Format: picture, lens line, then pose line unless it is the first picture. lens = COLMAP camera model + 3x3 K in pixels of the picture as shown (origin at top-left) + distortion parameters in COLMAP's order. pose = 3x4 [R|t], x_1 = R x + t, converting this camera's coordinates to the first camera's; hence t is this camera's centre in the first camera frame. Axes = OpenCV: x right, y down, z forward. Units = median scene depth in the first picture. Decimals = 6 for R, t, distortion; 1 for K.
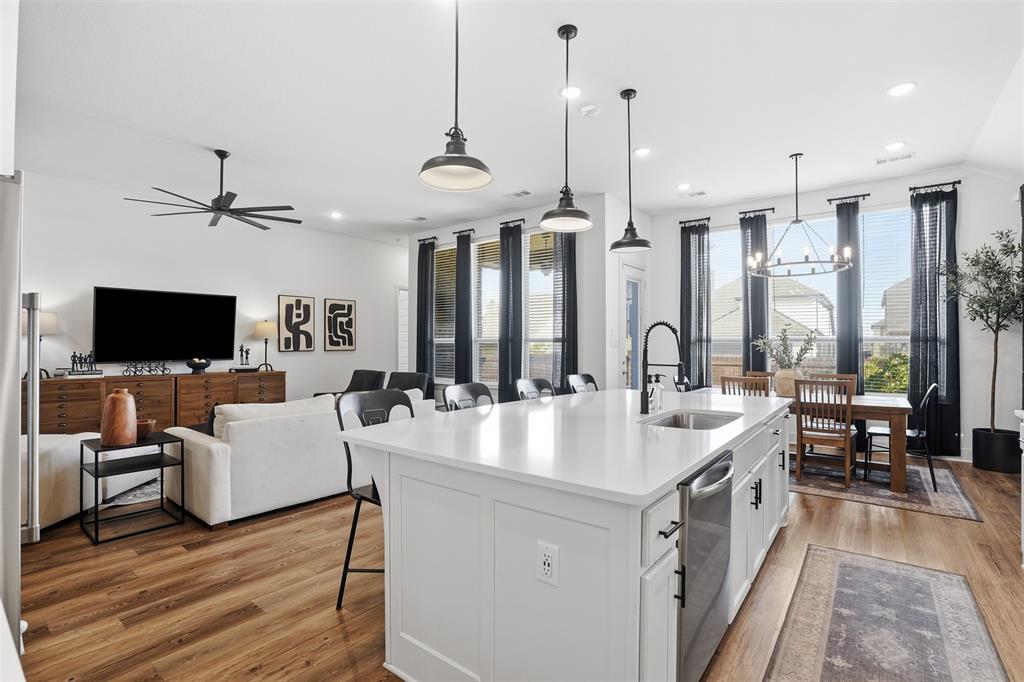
lens RADIAL K [[477.5, 0, 510.1], [0, 477.5, 344.5], [0, 0, 1]] dist [-0.060648, 0.020962]
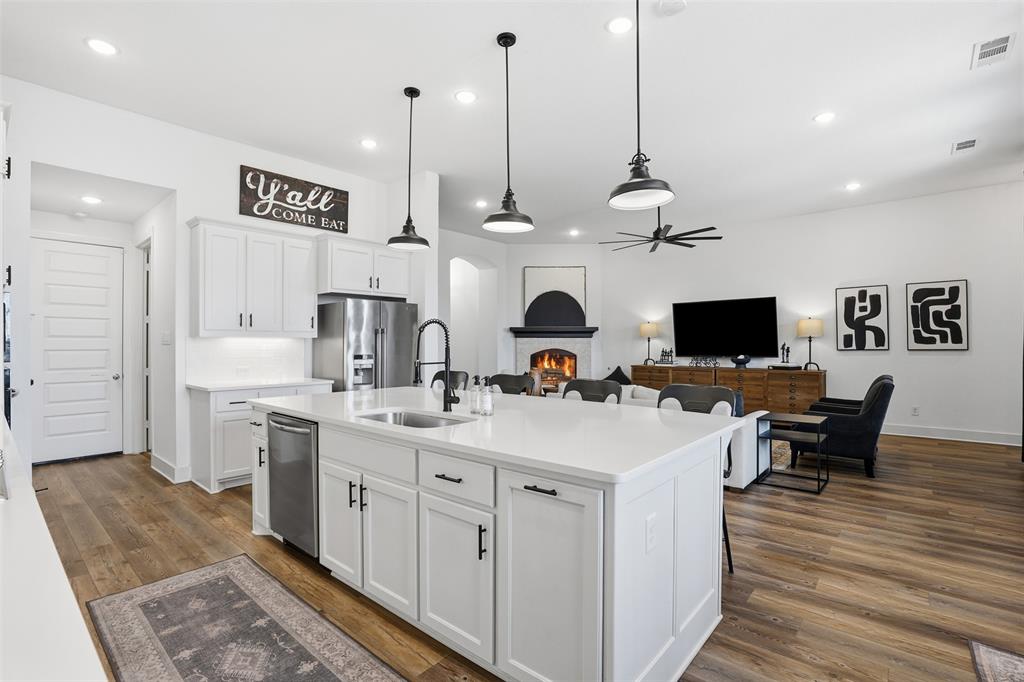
lens RADIAL K [[477.5, 0, 504.5], [0, 477.5, 342.2], [0, 0, 1]] dist [-0.060648, 0.020962]
pose [[-0.054384, -0.006363, -0.998500, 0.472605], [0.003143, 0.999974, -0.006544, 0.003442], [0.998515, -0.003495, -0.054363, 0.430557]]
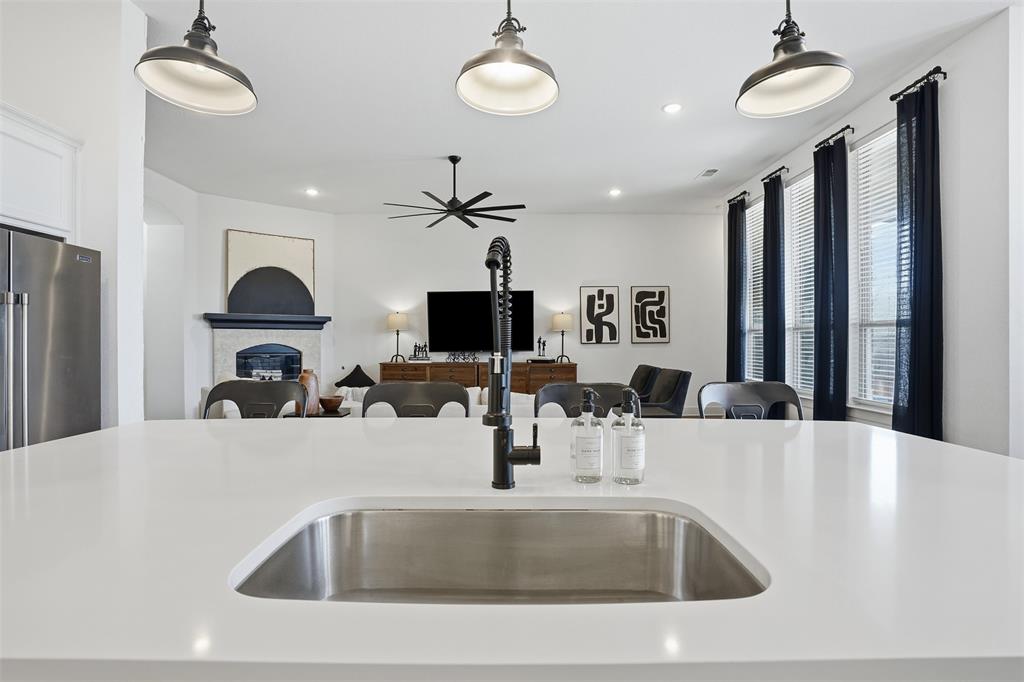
lens RADIAL K [[477.5, 0, 512.5], [0, 477.5, 344.5], [0, 0, 1]] dist [-0.060648, 0.020962]
pose [[0.619087, 0.002014, -0.785320, 0.220878], [0.004313, 0.999973, 0.005964, 0.010864], [0.785311, -0.007079, 0.619061, 0.282919]]
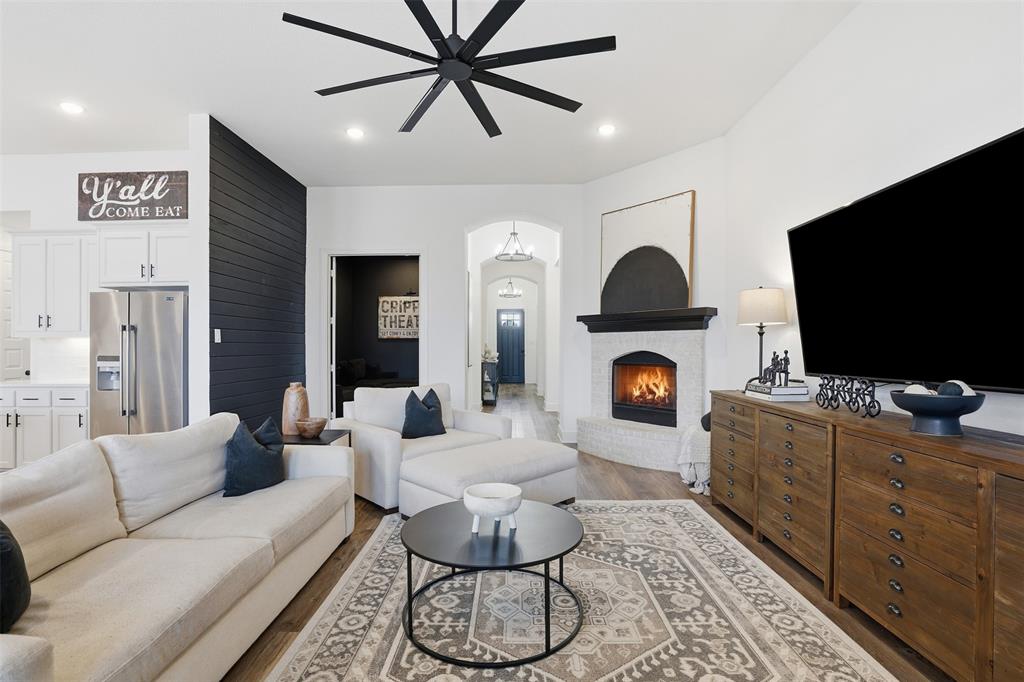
lens RADIAL K [[477.5, 0, 509.7], [0, 477.5, 350.8], [0, 0, 1]] dist [-0.060648, 0.020962]
pose [[-0.787065, 0.007711, -0.616821, -0.243453], [0.003068, 0.999958, 0.008586, 0.006882], [0.616862, 0.004865, -0.787056, 0.955209]]
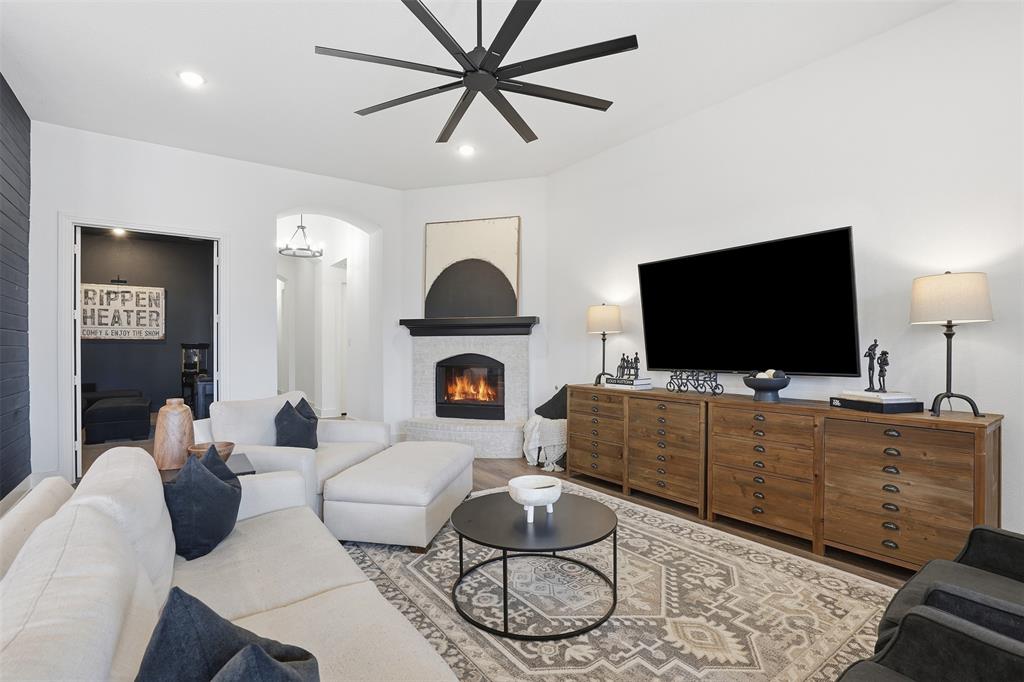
lens RADIAL K [[477.5, 0, 497.9], [0, 477.5, 349.0], [0, 0, 1]] dist [-0.060648, 0.020962]
pose [[-0.279799, 0.004959, -0.960046, -0.089647], [0.005185, 0.999980, 0.003654, 0.003729], [0.960045, -0.003955, -0.279819, 0.774096]]
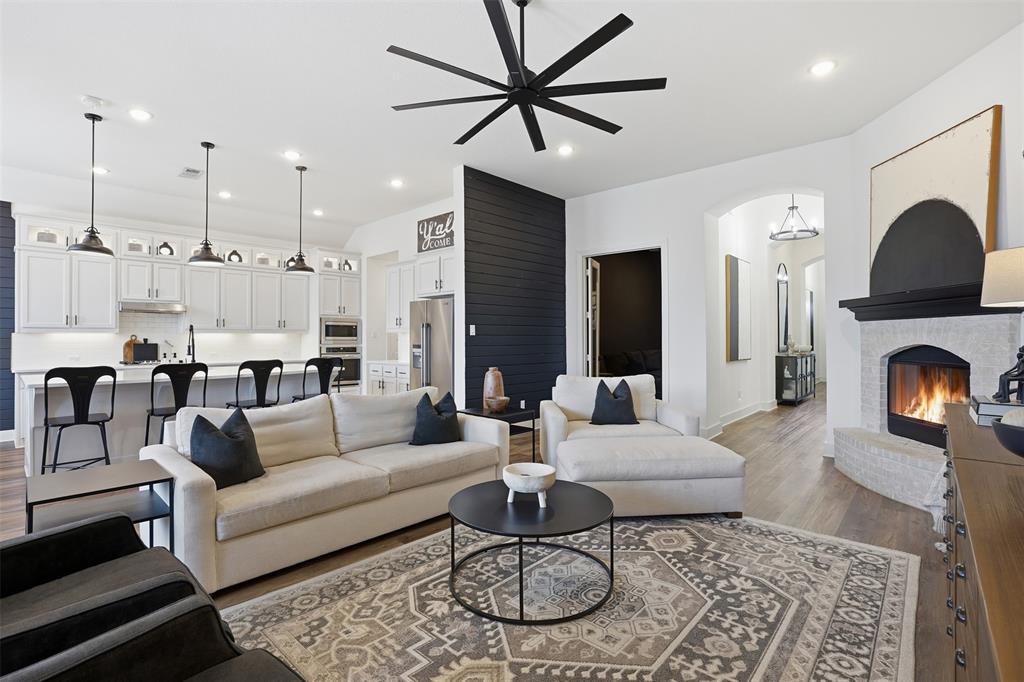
lens RADIAL K [[477.5, 0, 516.9], [0, 477.5, 336.3], [0, 0, 1]] dist [-0.060648, 0.020962]
pose [[-0.998430, 0.002702, 0.055956, -0.435194], [0.002393, 0.999982, -0.005581, 0.006364], [-0.055970, -0.005438, -0.998418, 1.049095]]
